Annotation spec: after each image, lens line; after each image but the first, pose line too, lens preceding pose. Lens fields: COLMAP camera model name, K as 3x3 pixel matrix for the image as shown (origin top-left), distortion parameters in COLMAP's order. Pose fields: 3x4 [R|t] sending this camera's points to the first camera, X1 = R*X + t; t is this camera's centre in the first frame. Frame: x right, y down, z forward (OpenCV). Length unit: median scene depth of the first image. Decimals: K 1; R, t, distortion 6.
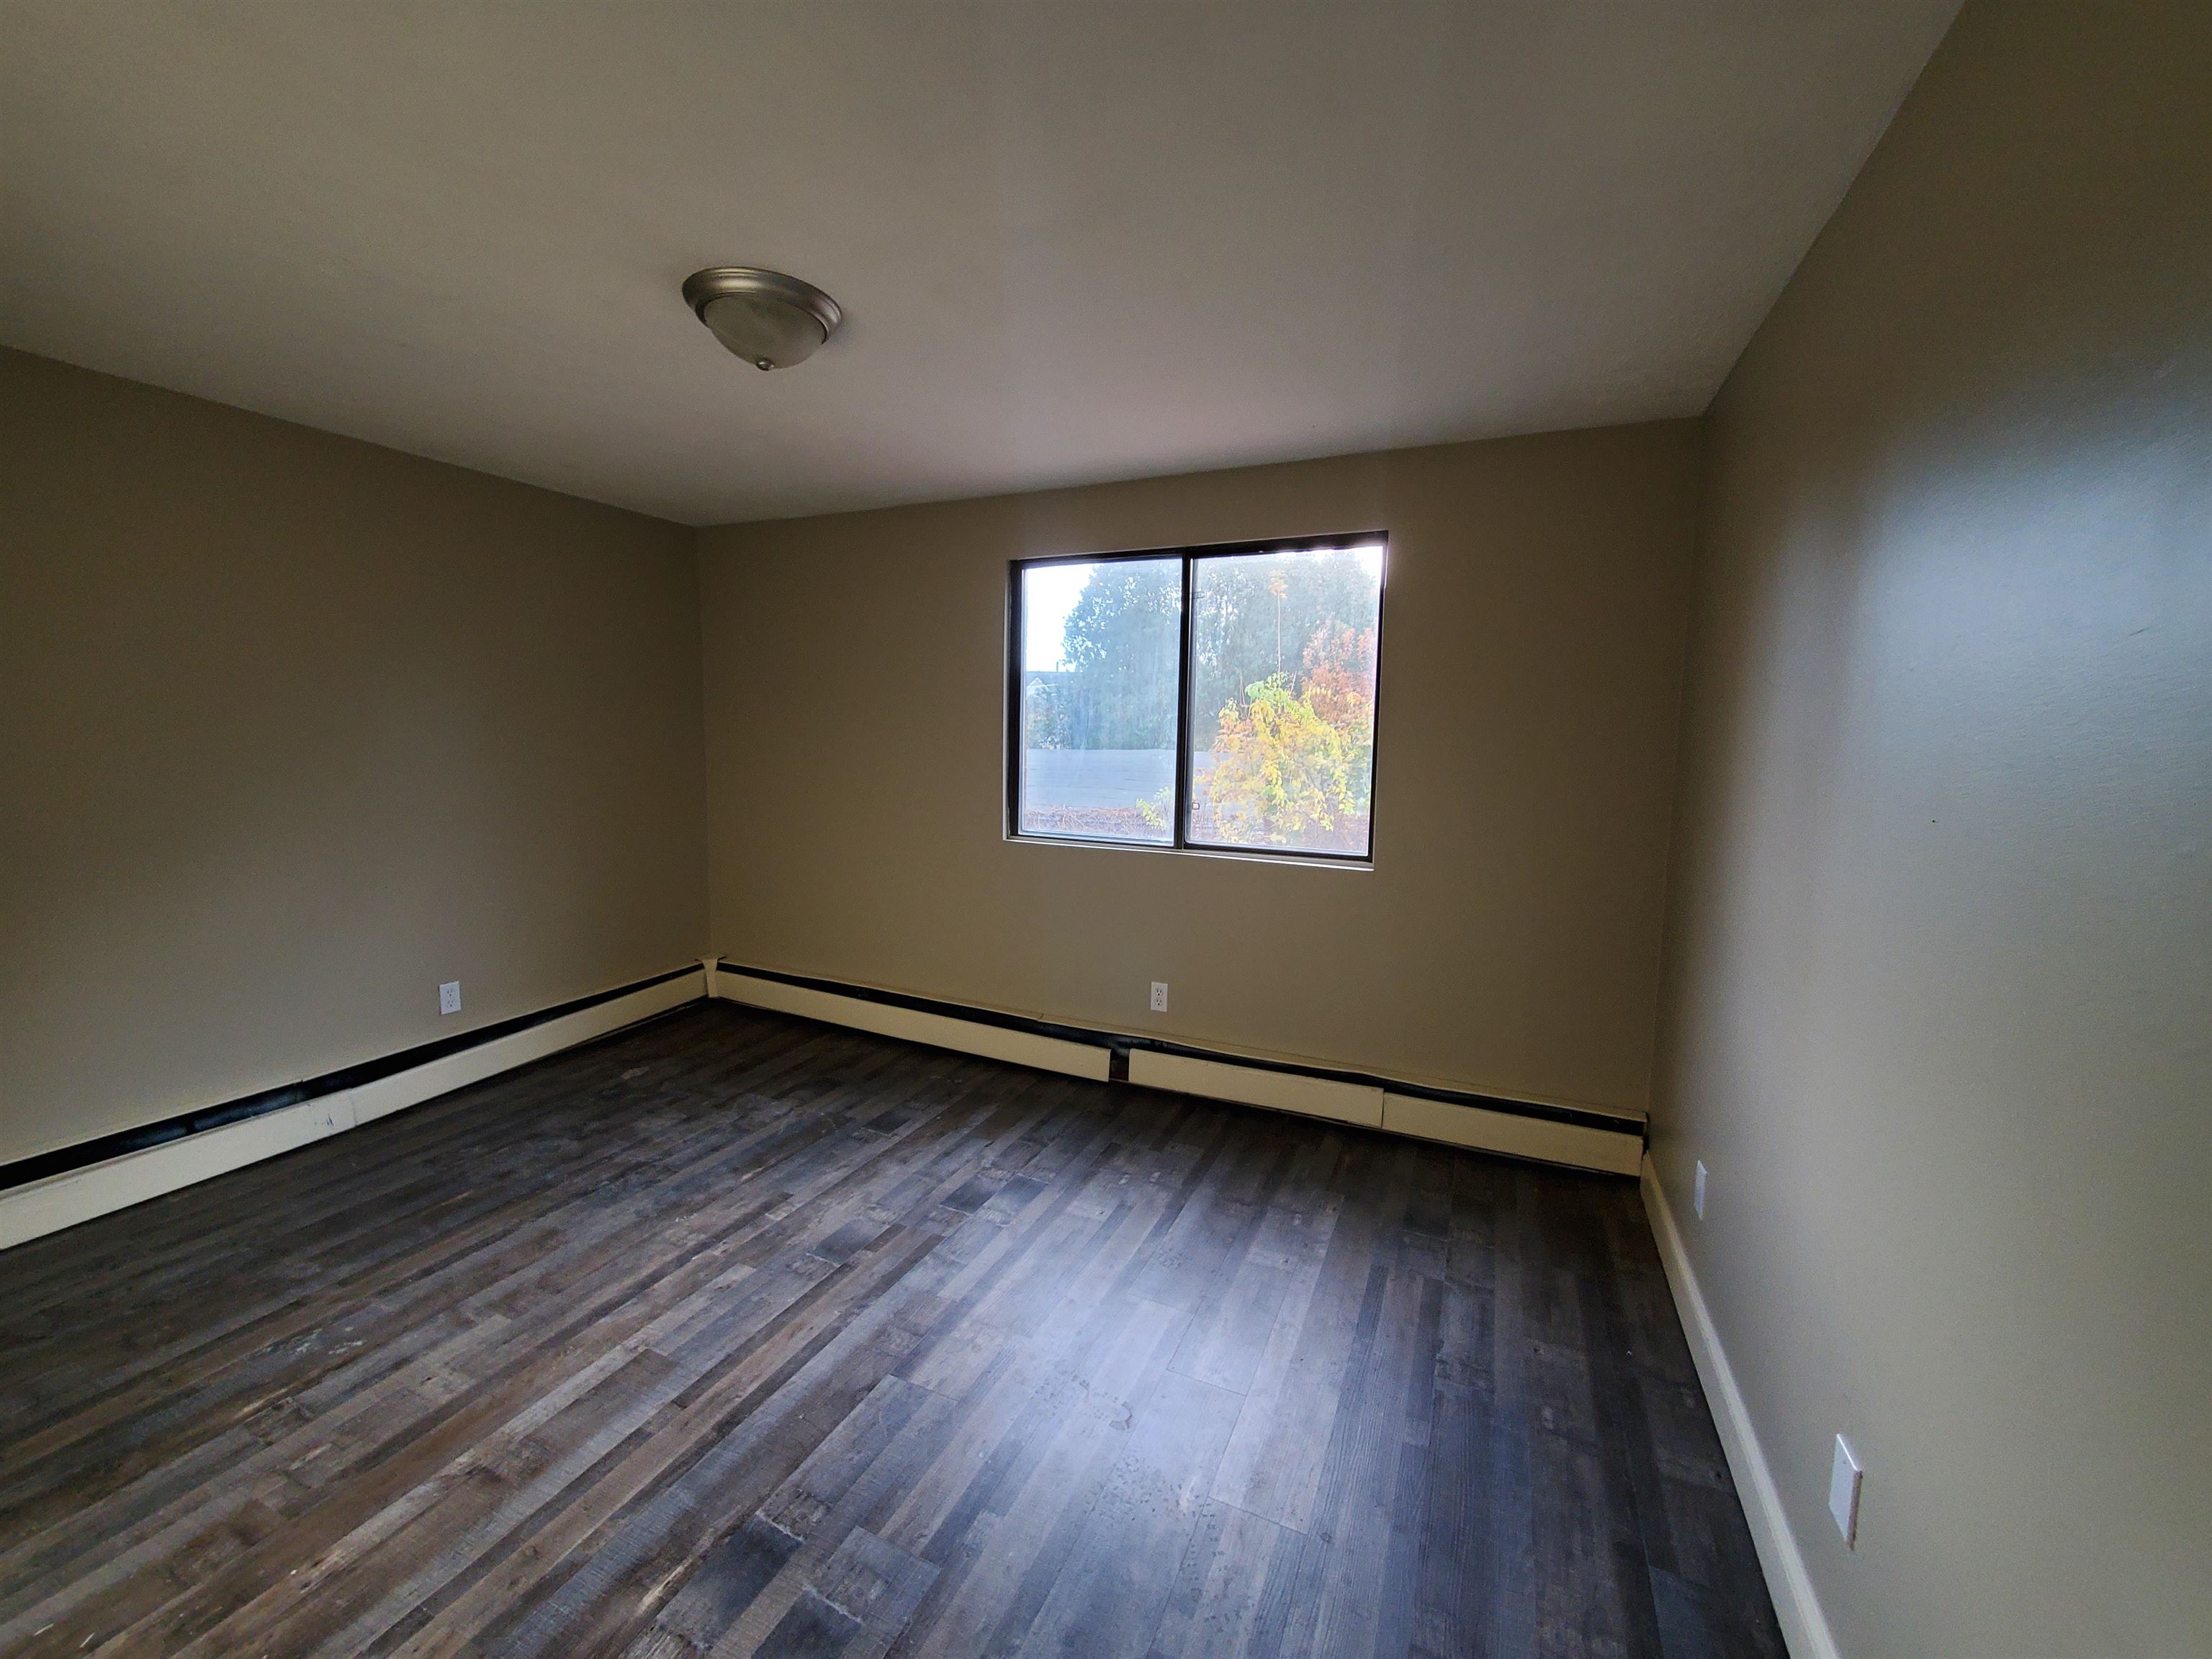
lens RADIAL K [[881.2, 0, 1099.4], [0, 881.2, 813.8], [0, 0, 1]] dist [-0.001039, 0.000165]
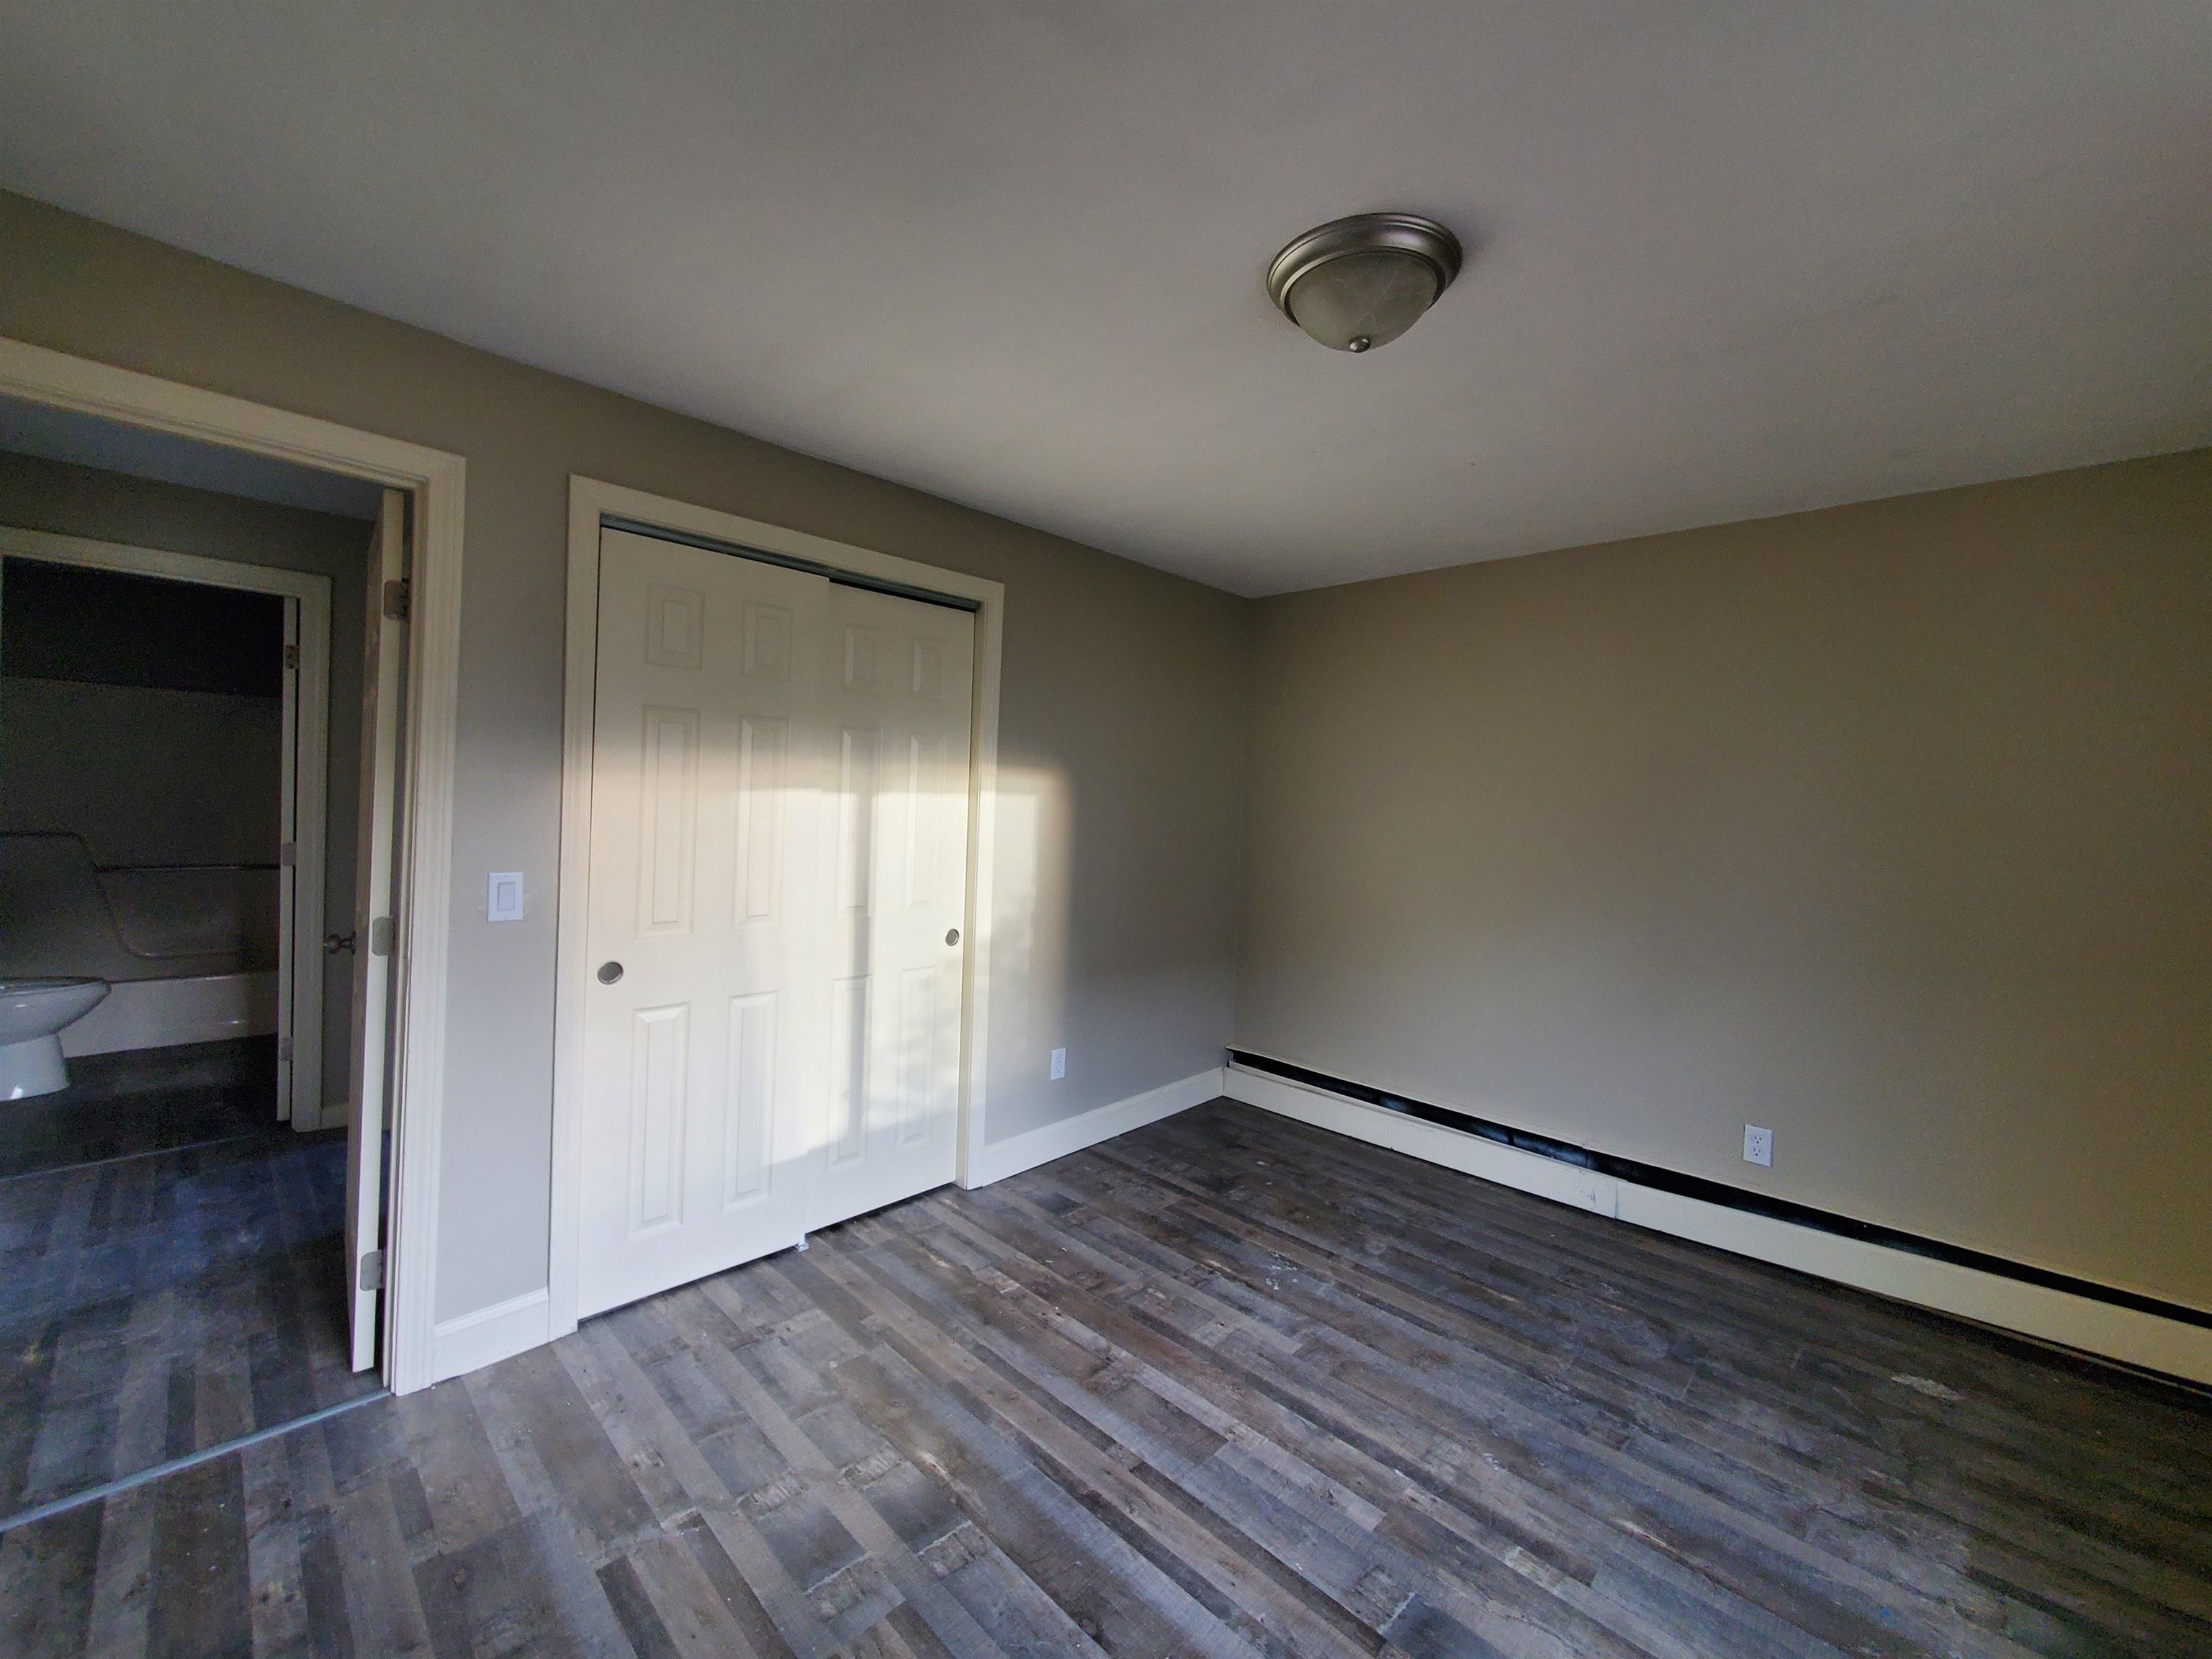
lens RADIAL K [[881.2, 0, 1099.4], [0, 881.2, 813.8], [0, 0, 1]] dist [-0.001039, 0.000165]
pose [[-0.343603, -0.012254, -0.939035, 0.385246], [-0.127344, 0.991287, 0.033661, -0.075725], [0.930441, 0.131147, -0.342170, 0.946888]]
